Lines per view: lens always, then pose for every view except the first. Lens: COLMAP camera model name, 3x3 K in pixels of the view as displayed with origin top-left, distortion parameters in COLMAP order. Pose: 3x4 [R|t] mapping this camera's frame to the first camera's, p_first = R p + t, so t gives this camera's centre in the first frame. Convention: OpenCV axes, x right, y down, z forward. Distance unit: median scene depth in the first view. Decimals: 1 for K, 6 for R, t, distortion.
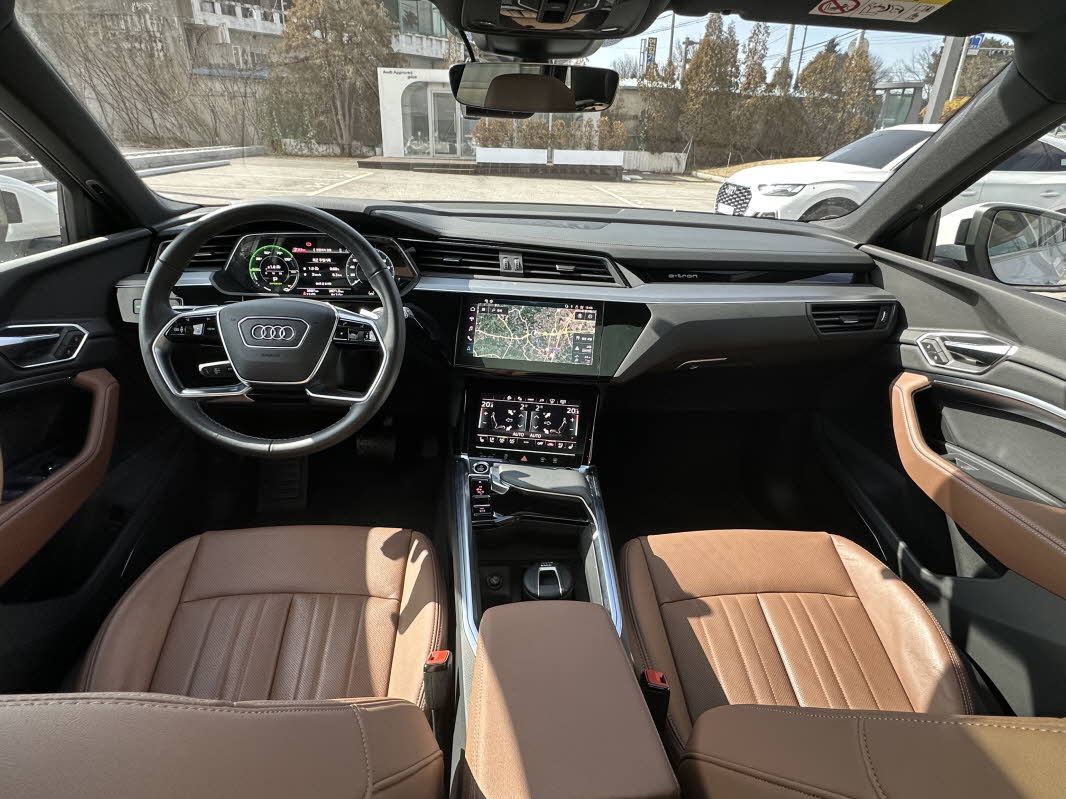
lens RADIAL K [[597.4, 0, 538.5], [0, 597.4, 403.1], [0, 0, 1]] dist [0.003904, 0.003608]
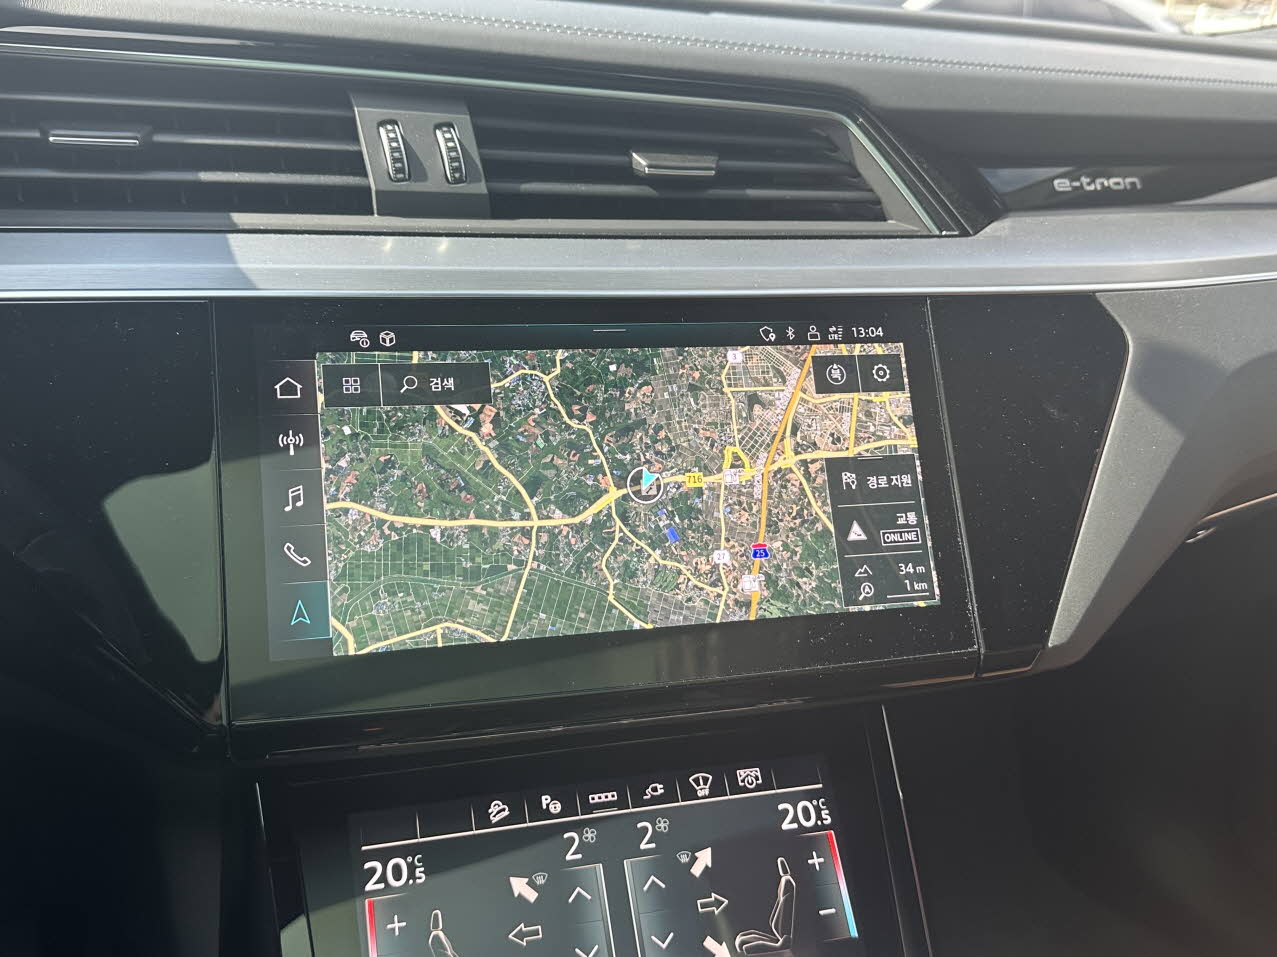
lens RADIAL K [[1271.4, 0, 651.4], [0, 1271.4, 472.6], [0, 0, 1]] dist [0.050470, 0.000000]
pose [[0.919116, -0.115911, 0.376551, -0.157581], [0.140494, 0.989337, -0.038389, -0.102735], [-0.368086, 0.088187, 0.925600, 0.607984]]
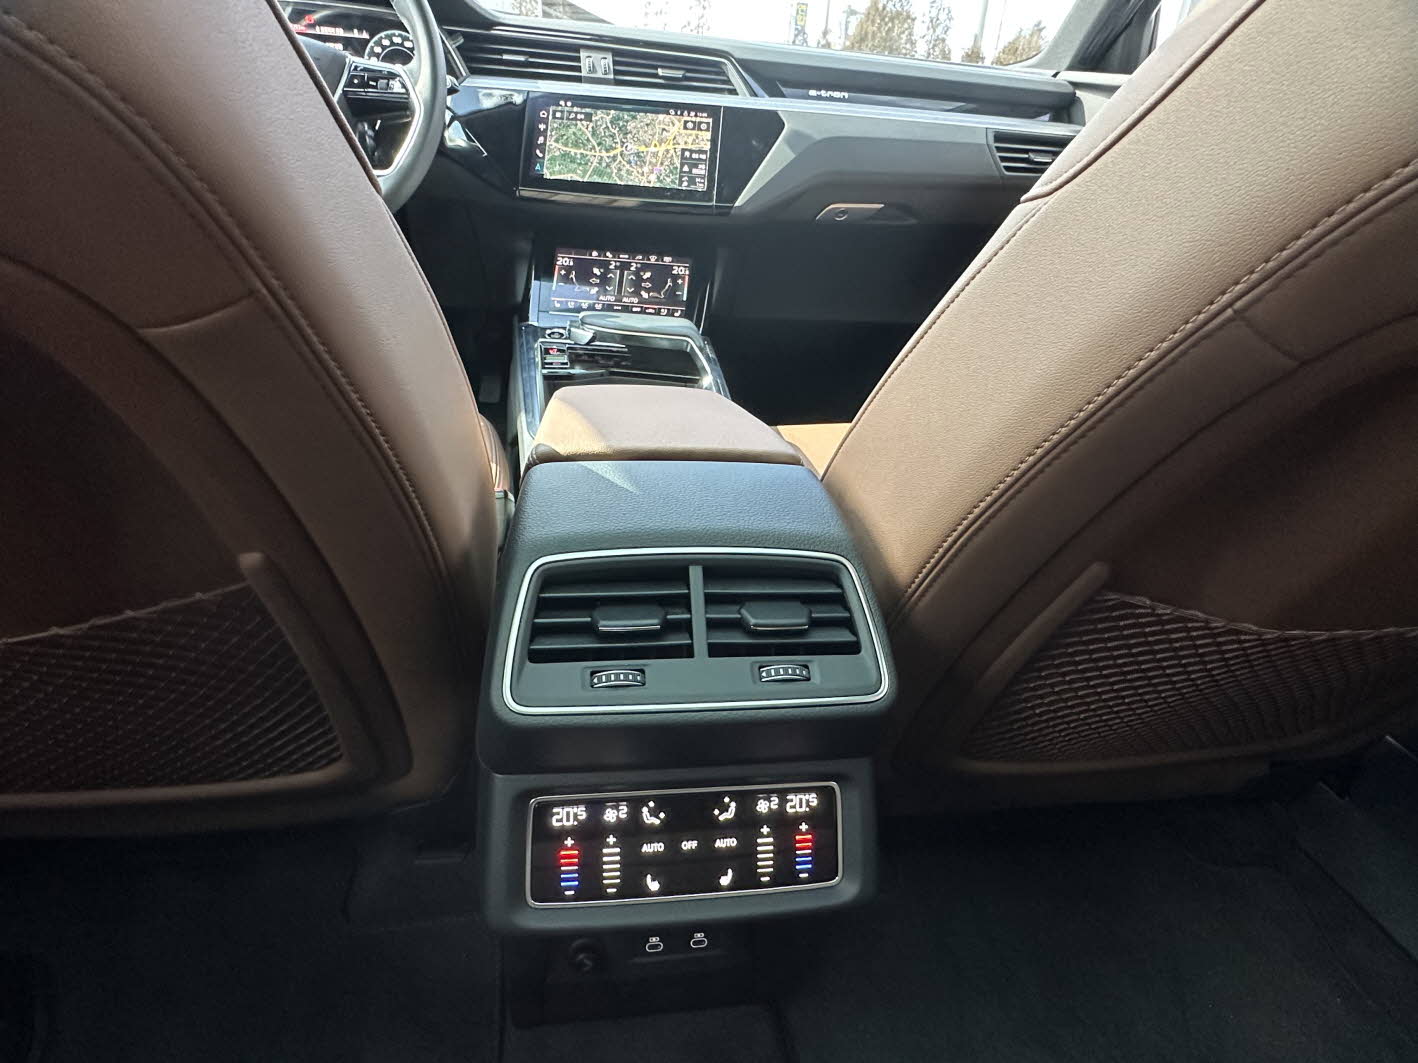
lens RADIAL K [[794.7, 0, 707.5], [0, 794.7, 560.9], [0, 0, 1]] dist [0.003904, 0.003608]
pose [[0.997144, 0.001498, 0.075514, 0.017157], [-0.005187, 0.998801, 0.048671, 0.339964], [-0.075351, -0.048924, 0.995956, -0.010966]]
